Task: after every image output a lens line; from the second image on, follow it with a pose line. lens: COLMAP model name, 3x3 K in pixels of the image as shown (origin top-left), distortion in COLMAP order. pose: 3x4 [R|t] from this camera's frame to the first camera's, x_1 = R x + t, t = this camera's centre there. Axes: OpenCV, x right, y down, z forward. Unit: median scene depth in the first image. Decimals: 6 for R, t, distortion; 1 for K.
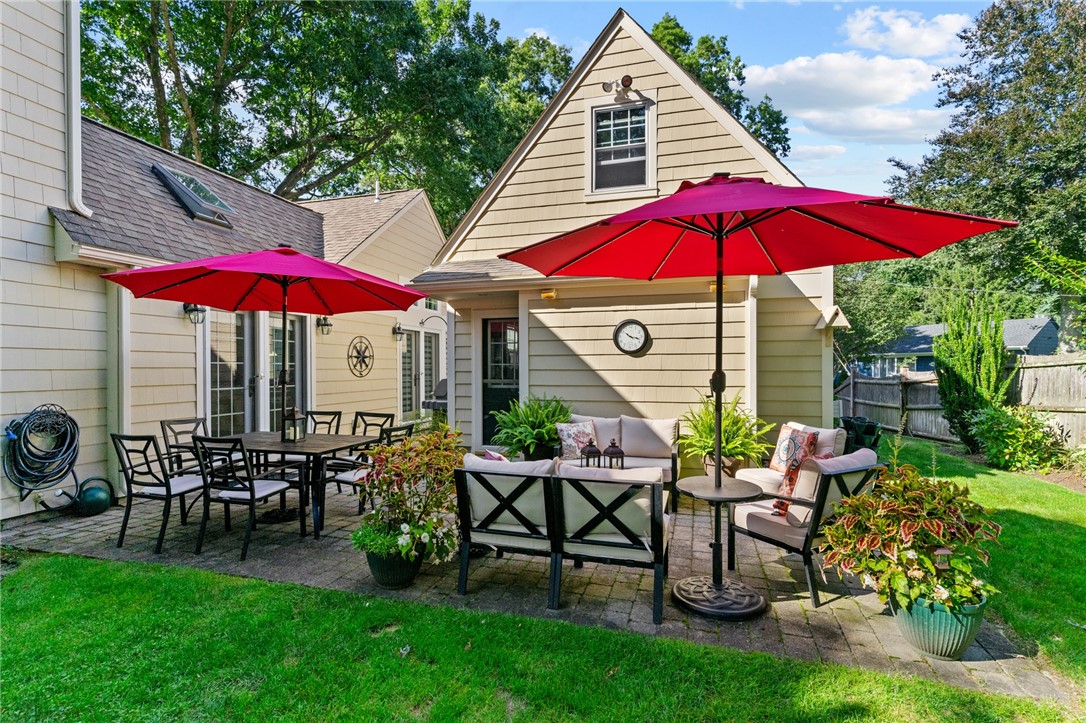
lens RADIAL K [[521.5, 0, 541.8], [0, 521.5, 372.4], [0, 0, 1]] dist [0.000233, 0.000155]
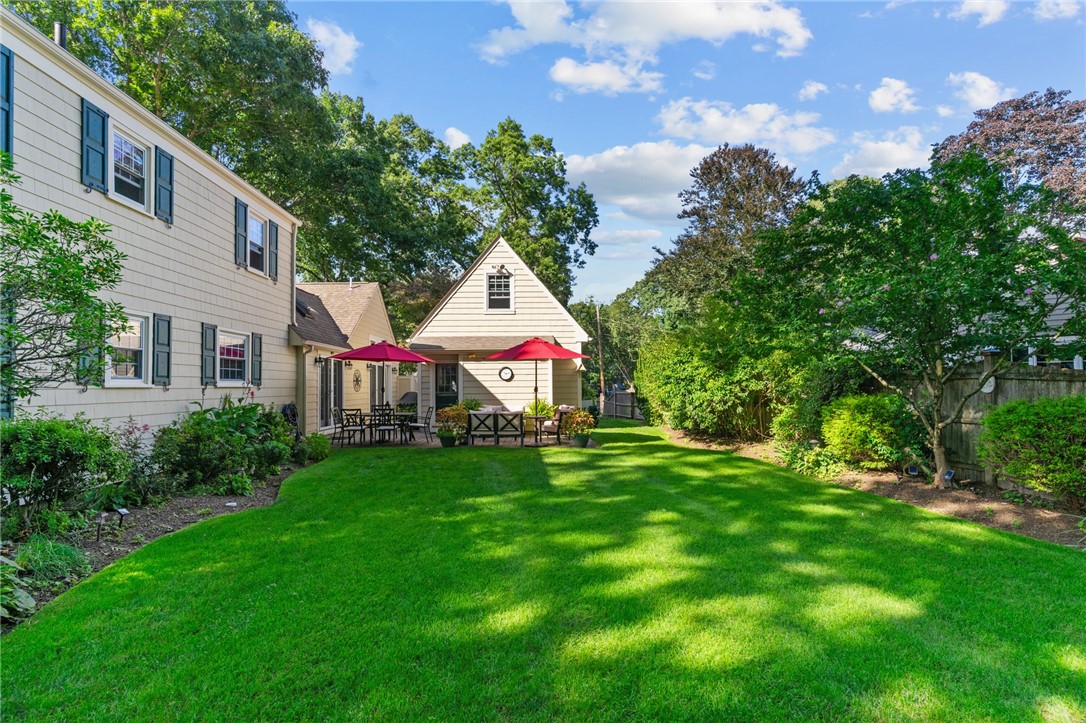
lens RADIAL K [[521.5, 0, 541.8], [0, 521.5, 372.4], [0, 0, 1]] dist [0.000233, 0.000155]
pose [[0.953053, 0.003571, 0.302782, -0.381324], [0.007180, 0.999383, -0.034388, 0.011537], [-0.302718, 0.034948, 0.952439, -1.297148]]
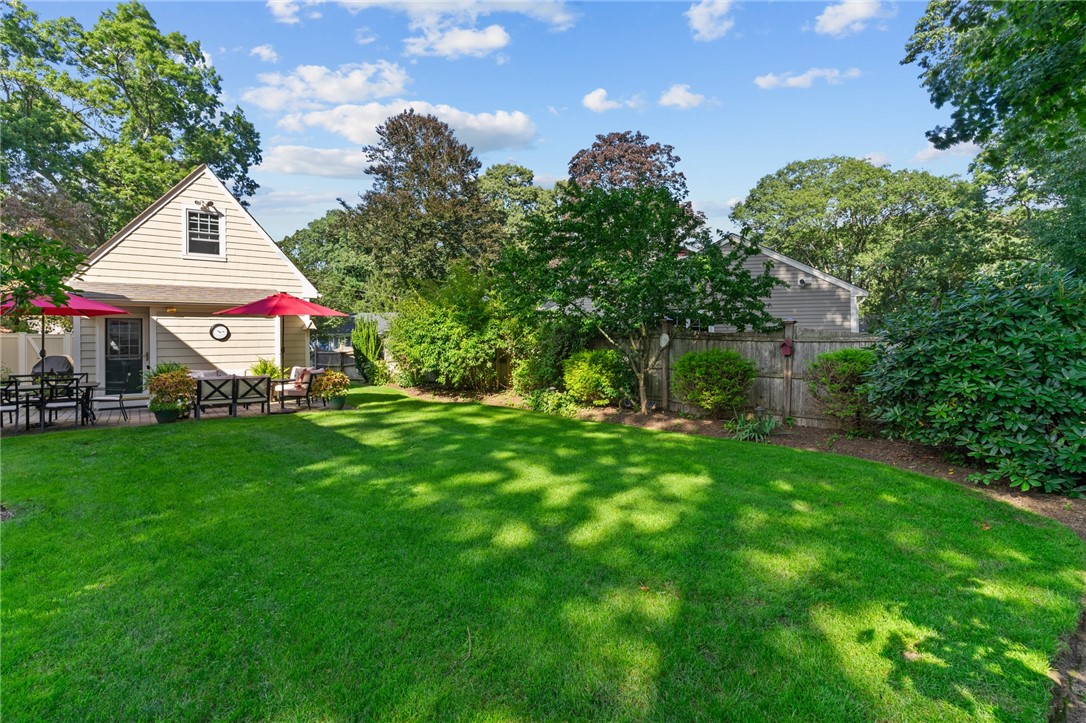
lens RADIAL K [[532.1, 0, 545.9], [0, 532.1, 334.5], [0, 0, 1]] dist [-0.000599, -0.000076]
pose [[0.582109, 0.004919, 0.813096, -0.732726], [0.018690, 0.999637, -0.019428, 0.007855], [-0.812896, 0.026506, 0.581806, -1.201799]]
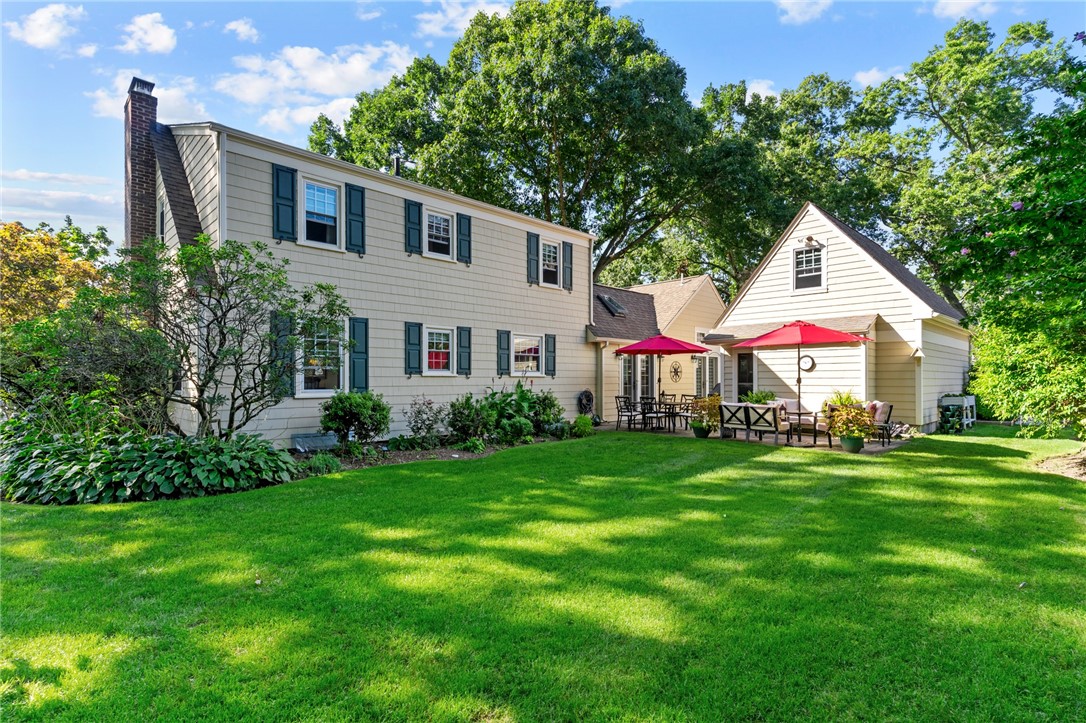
lens RADIAL K [[538.0, 0, 545.8], [0, 538.0, 382.0], [0, 0, 1]] dist [-0.001072, -0.000188]
pose [[0.872146, 0.003521, -0.489233, 0.290382], [-0.005299, 0.999983, -0.002249, 0.021118], [0.489217, 0.004554, 0.872150, -1.350369]]
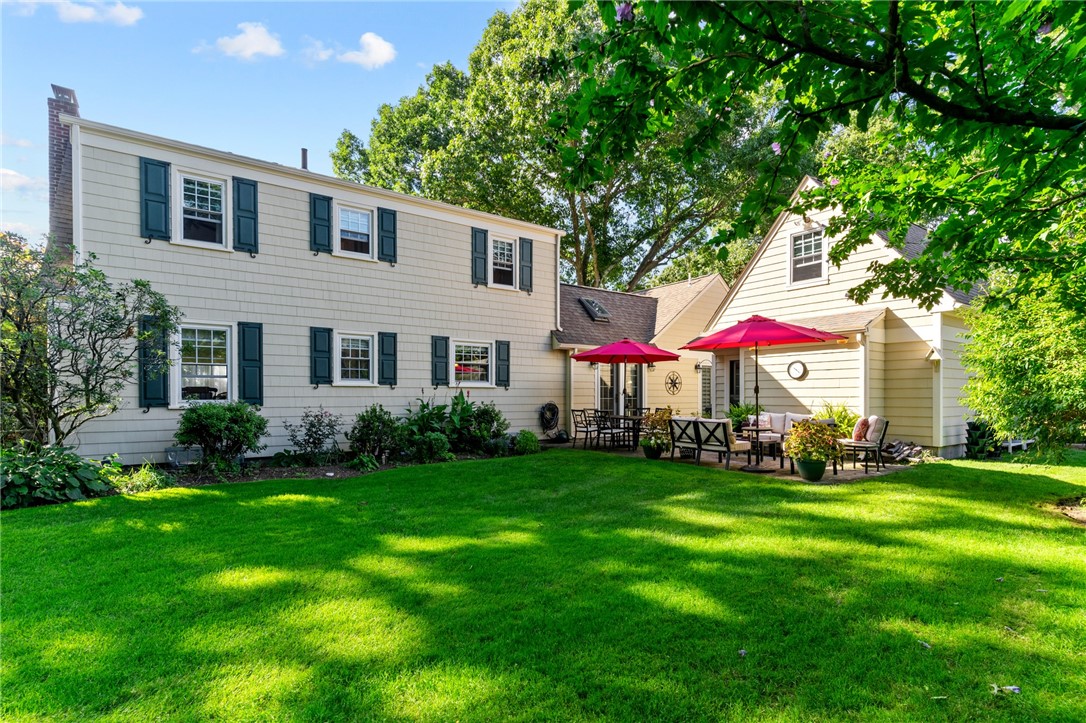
lens RADIAL K [[537.6, 0, 549.7], [0, 537.6, 400.8], [0, 0, 1]] dist [0.000457, 0.000245]
pose [[0.788980, 0.006104, -0.614389, 0.575437], [-0.005832, 0.999980, 0.002445, 0.036149], [0.614392, 0.001654, 0.788999, -0.896180]]
